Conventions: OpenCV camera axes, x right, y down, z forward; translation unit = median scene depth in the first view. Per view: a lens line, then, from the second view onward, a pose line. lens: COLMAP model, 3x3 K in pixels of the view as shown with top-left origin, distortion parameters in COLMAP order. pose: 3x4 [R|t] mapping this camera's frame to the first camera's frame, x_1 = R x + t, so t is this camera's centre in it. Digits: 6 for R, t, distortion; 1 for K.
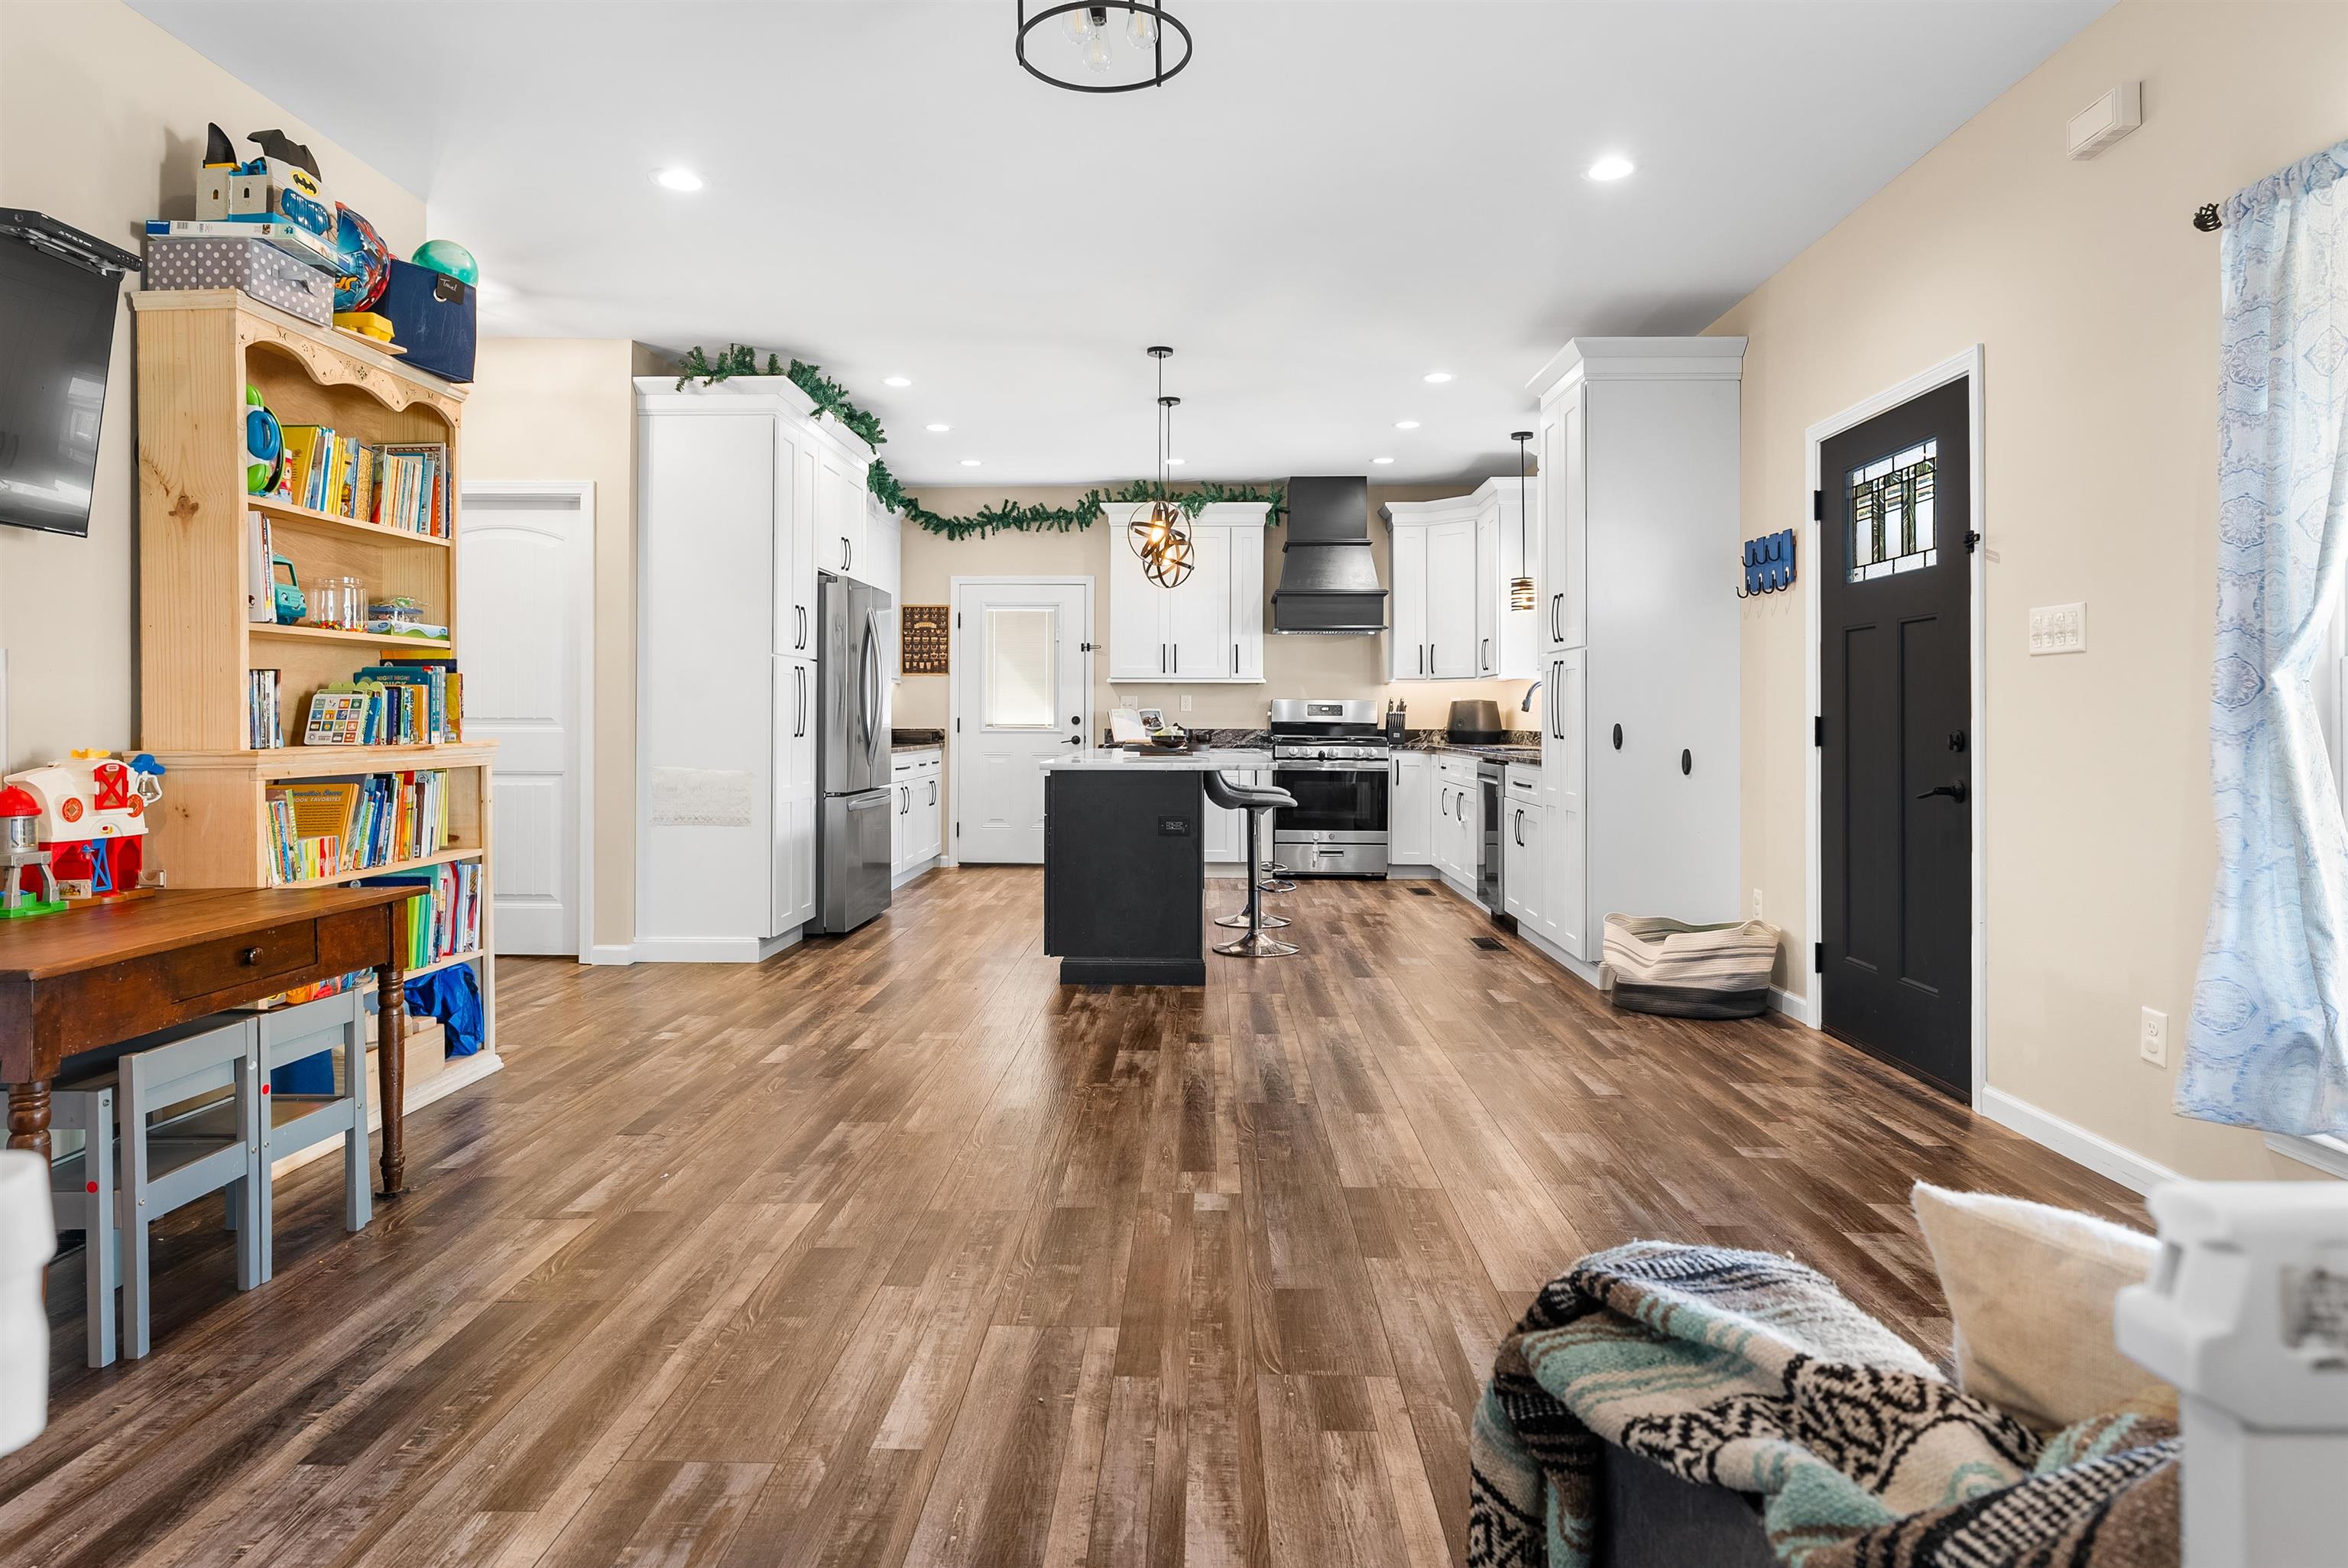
lens RADIAL K [[1313.0, 0, 1163.3], [0, 1313.0, 723.5], [0, 0, 1]] dist [-0.000428, 0.002370]
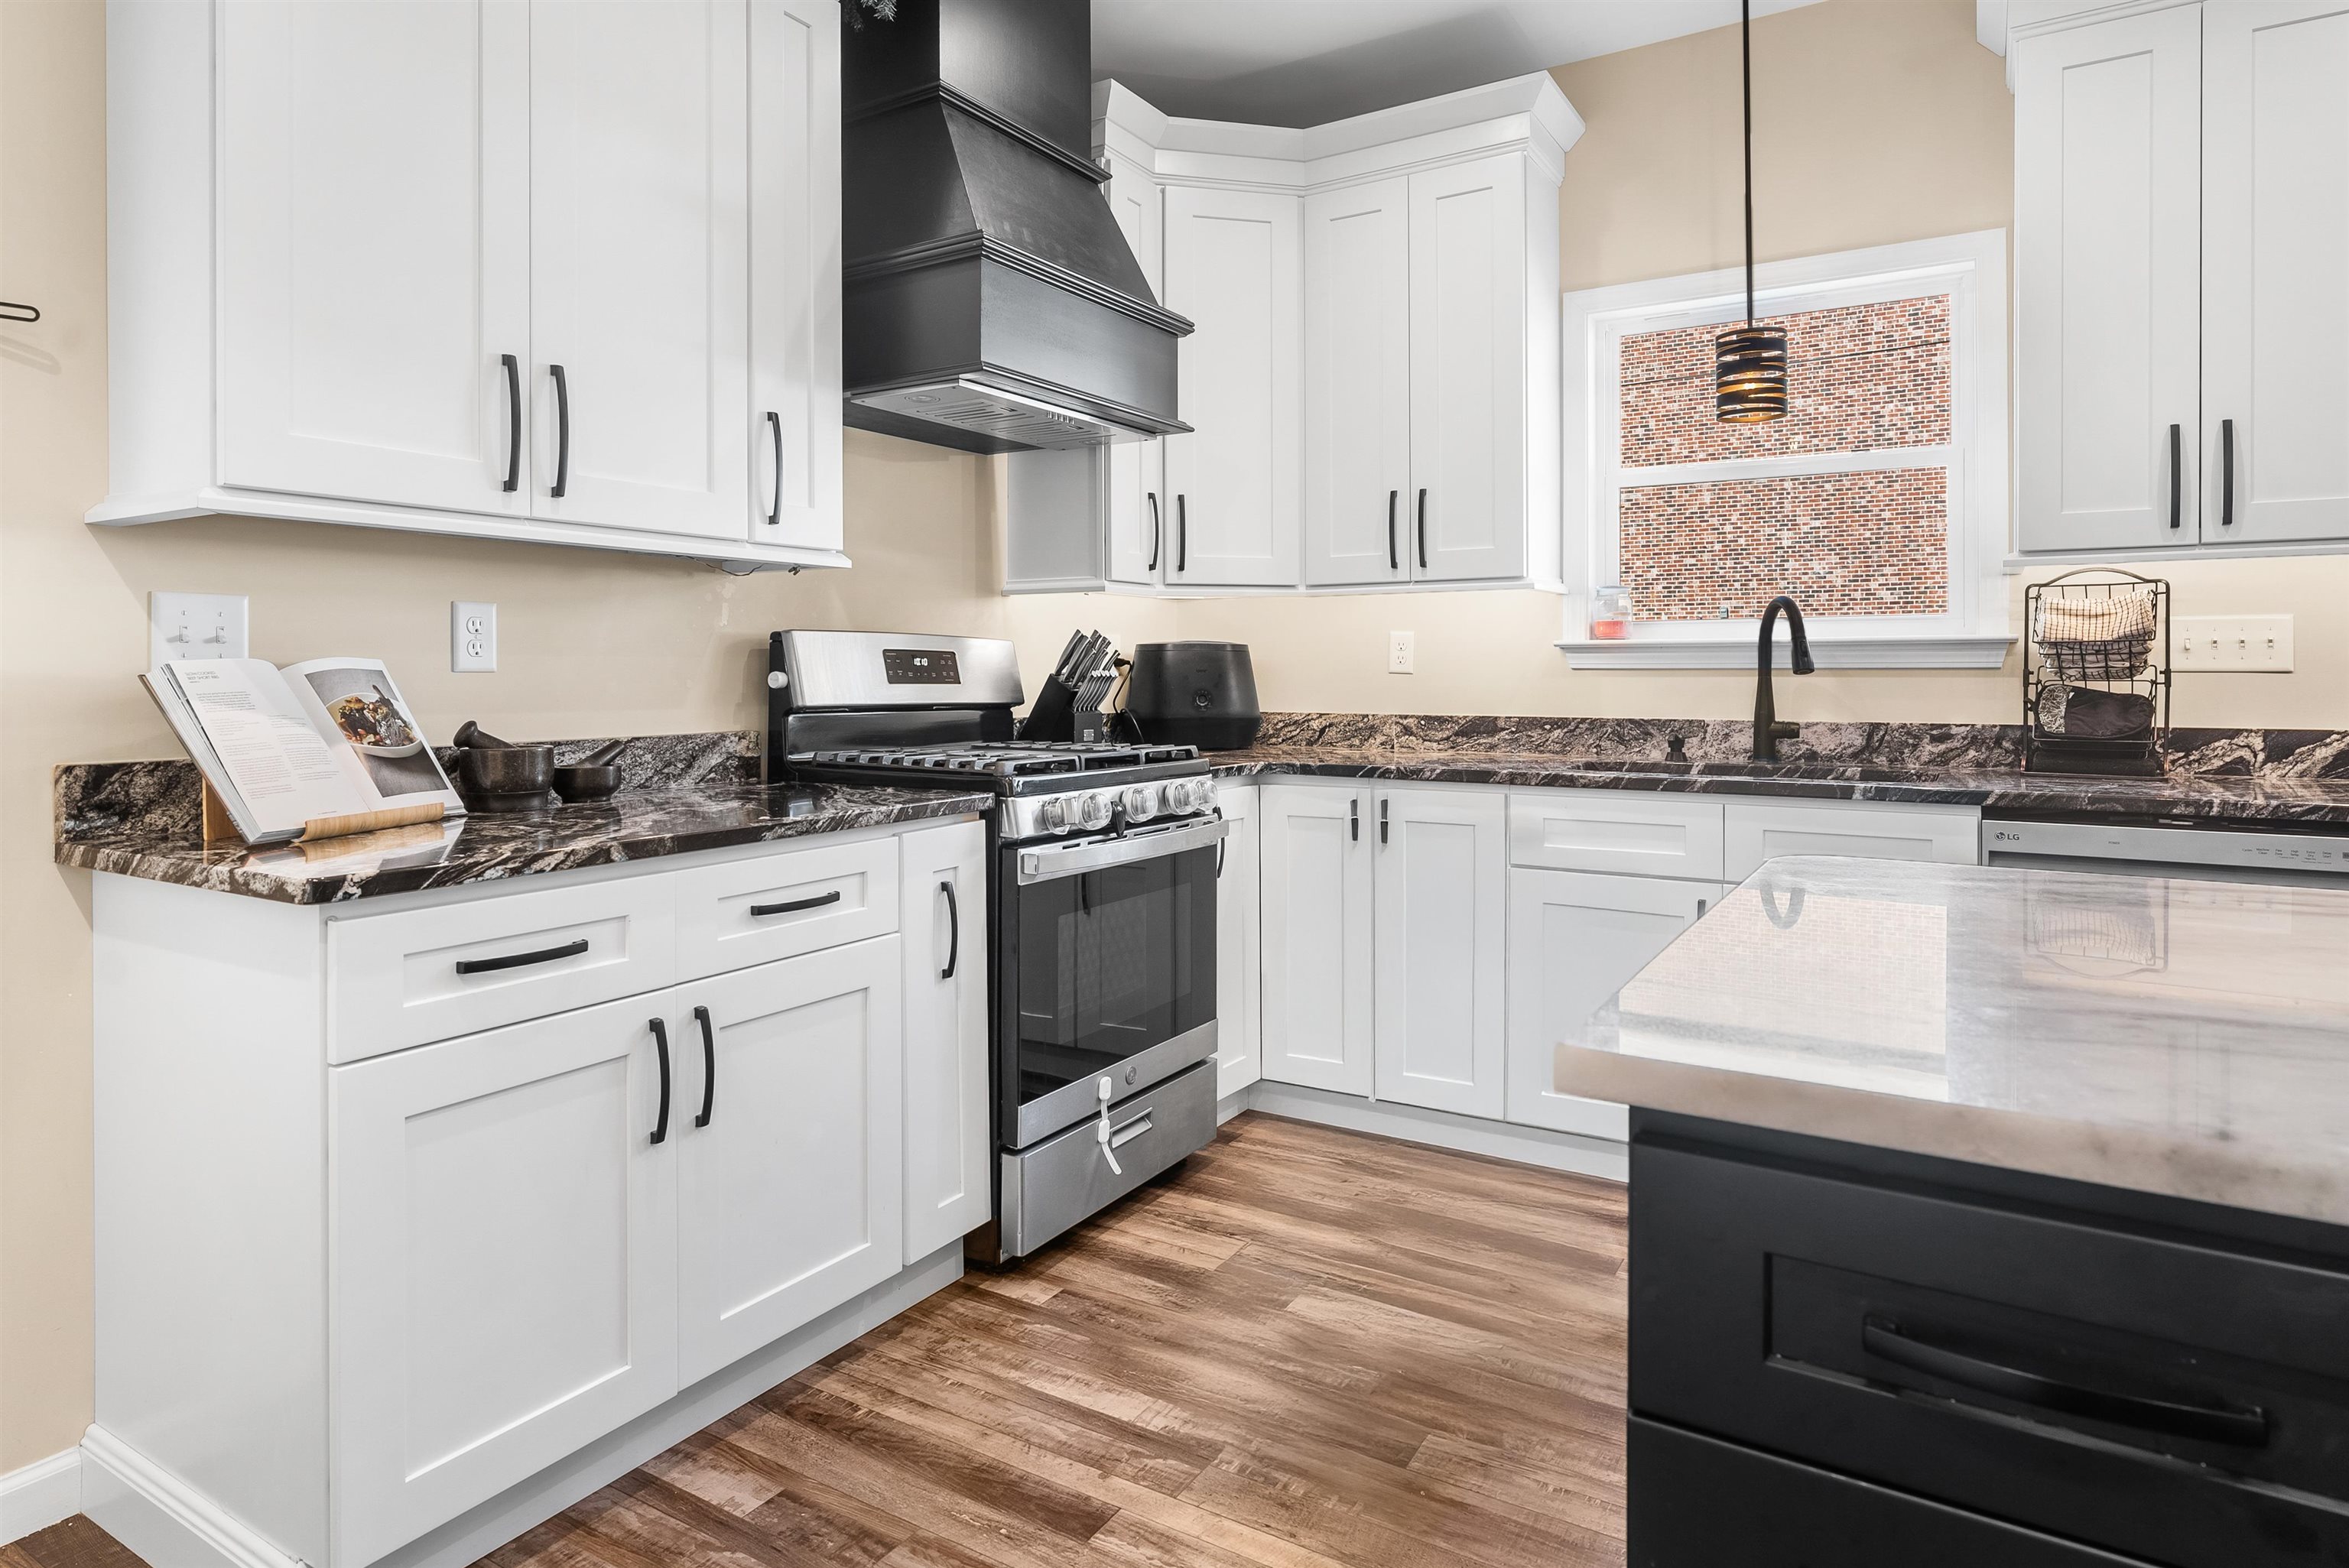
lens RADIAL K [[1313.6, 0, 1153.9], [0, 1313.6, 682.5], [0, 0, 1]] dist [-0.000428, 0.002370]
pose [[0.505038, -0.010785, 0.863030, -0.128917], [0.002689, 0.999937, 0.010922, -0.009668], [-0.863093, -0.003195, 0.505035, 0.797917]]
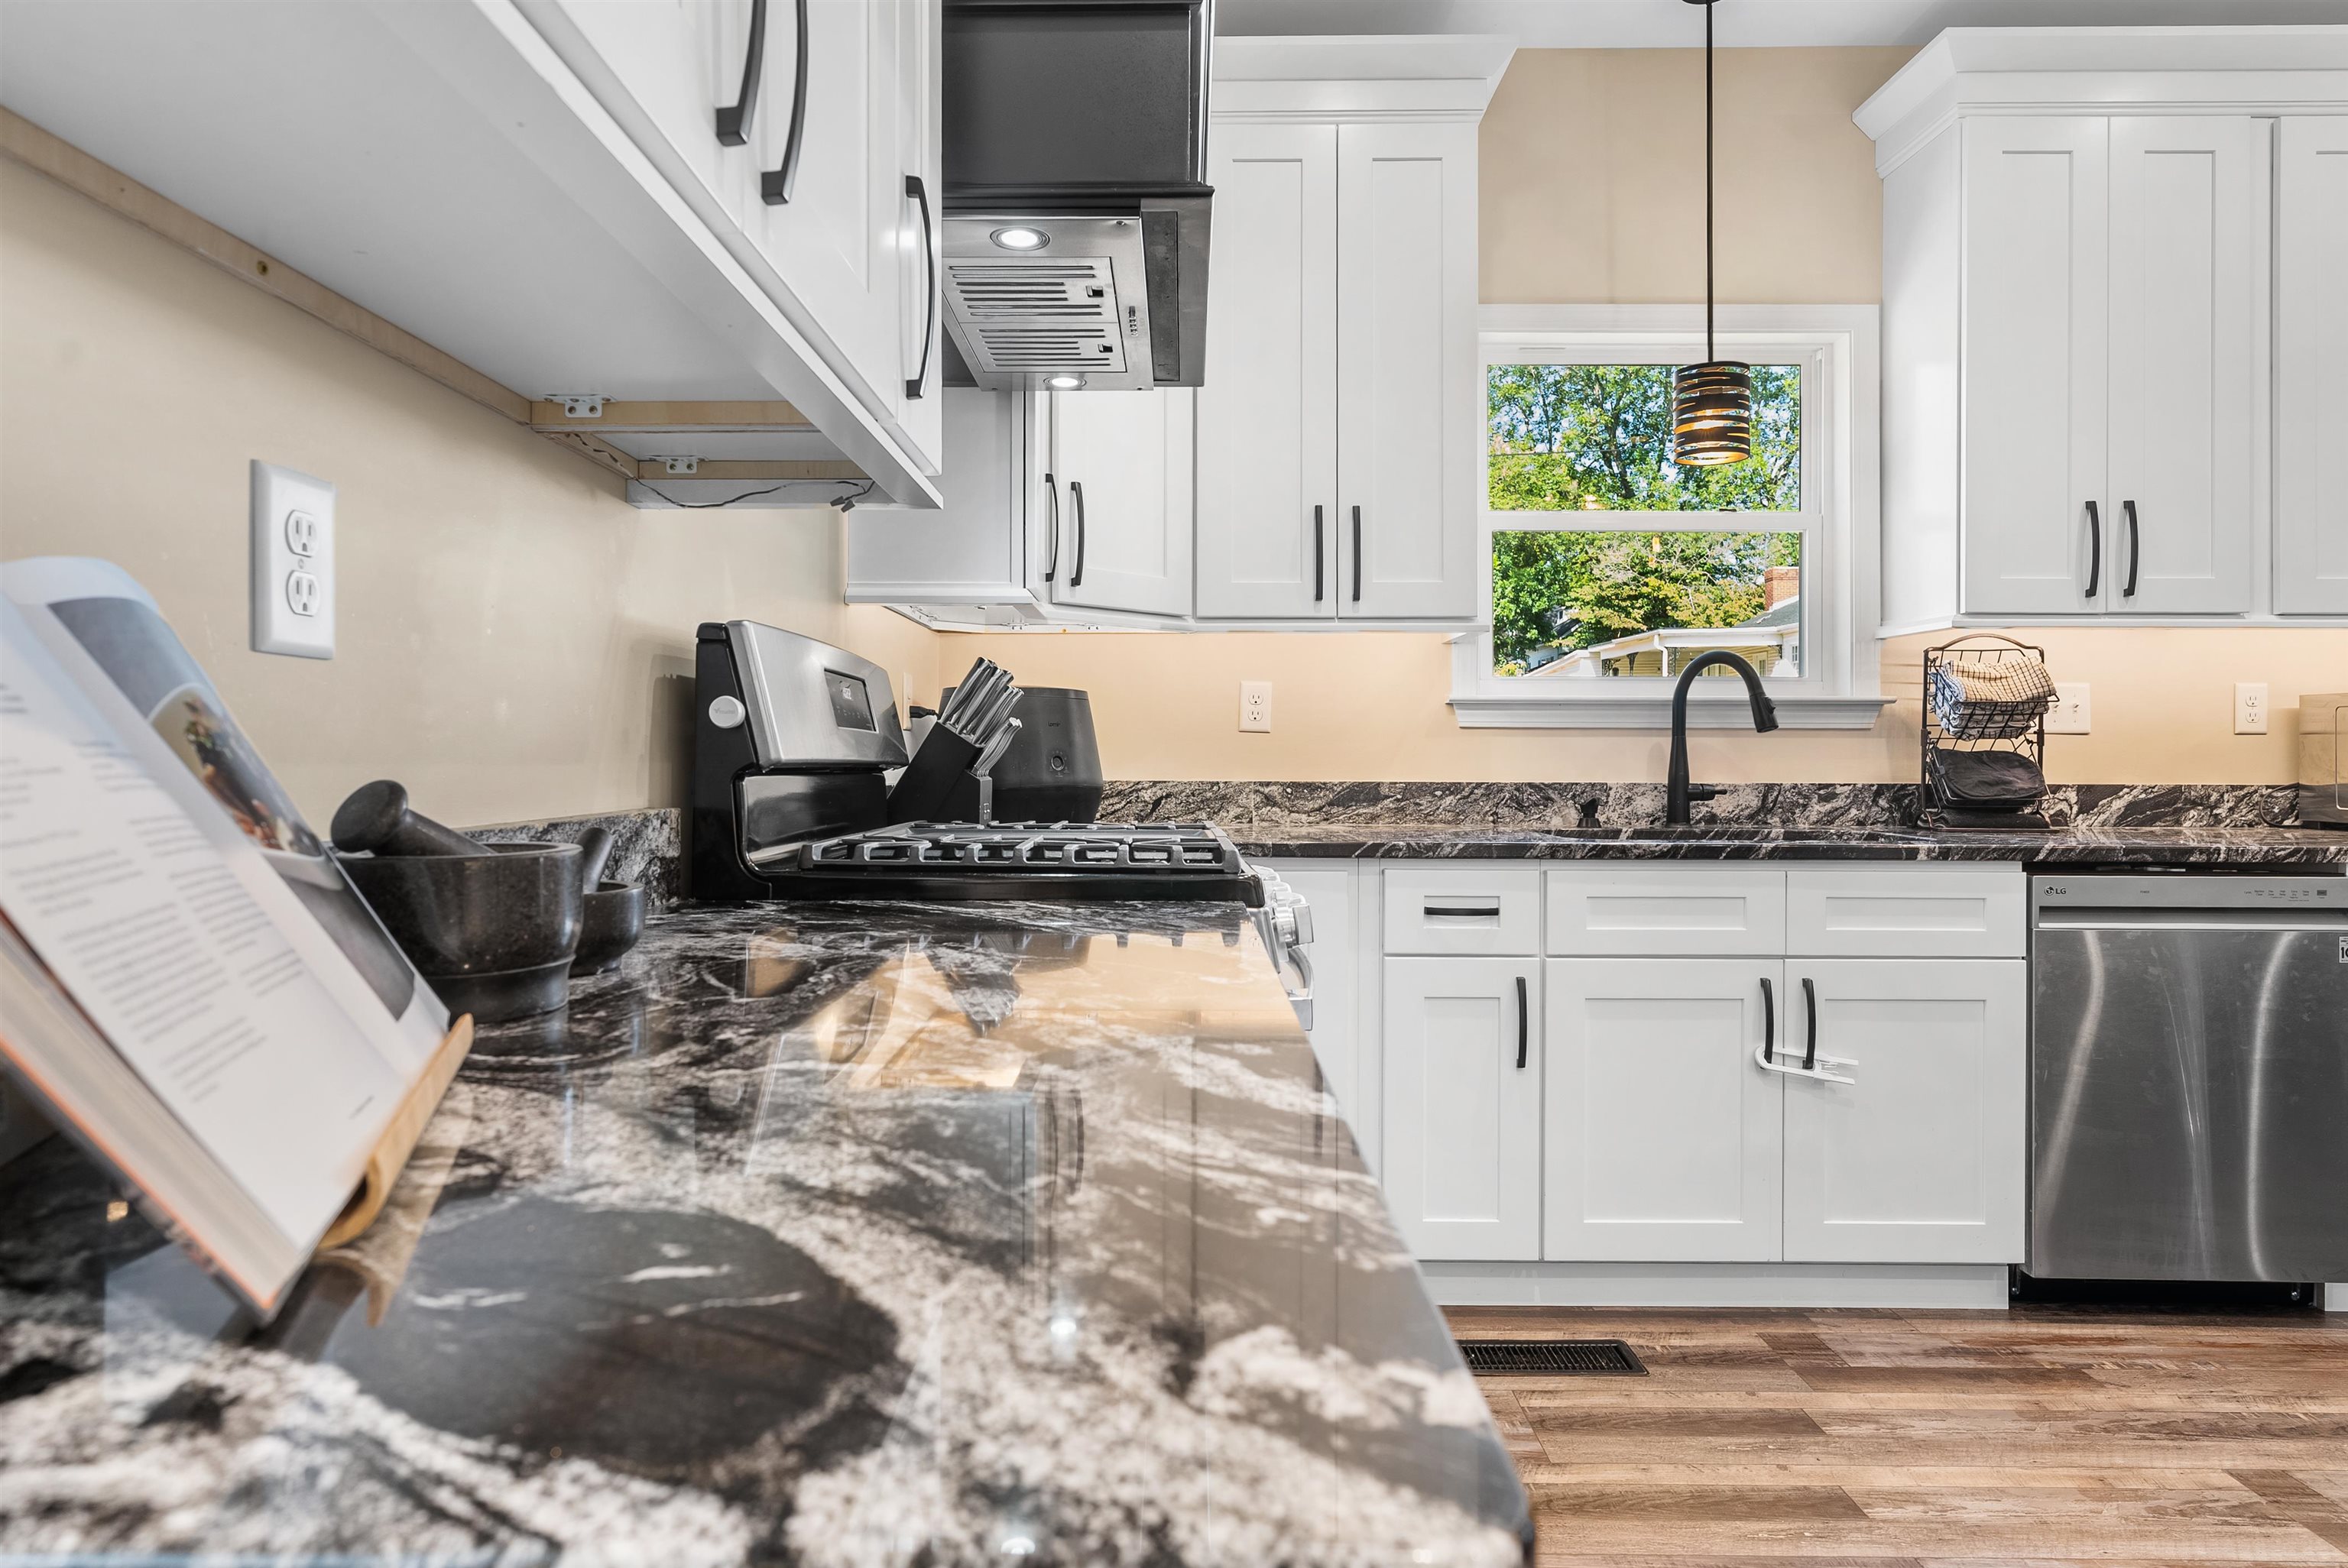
lens RADIAL K [[1313.0, 0, 1168.9], [0, 1313.0, 775.8], [0, 0, 1]] dist [-0.000428, 0.002370]
pose [[-0.017212, -0.020233, 0.999647, -0.076517], [-0.004310, 0.999787, 0.020162, -0.003237], [-0.999843, -0.003962, -0.017296, 0.966244]]
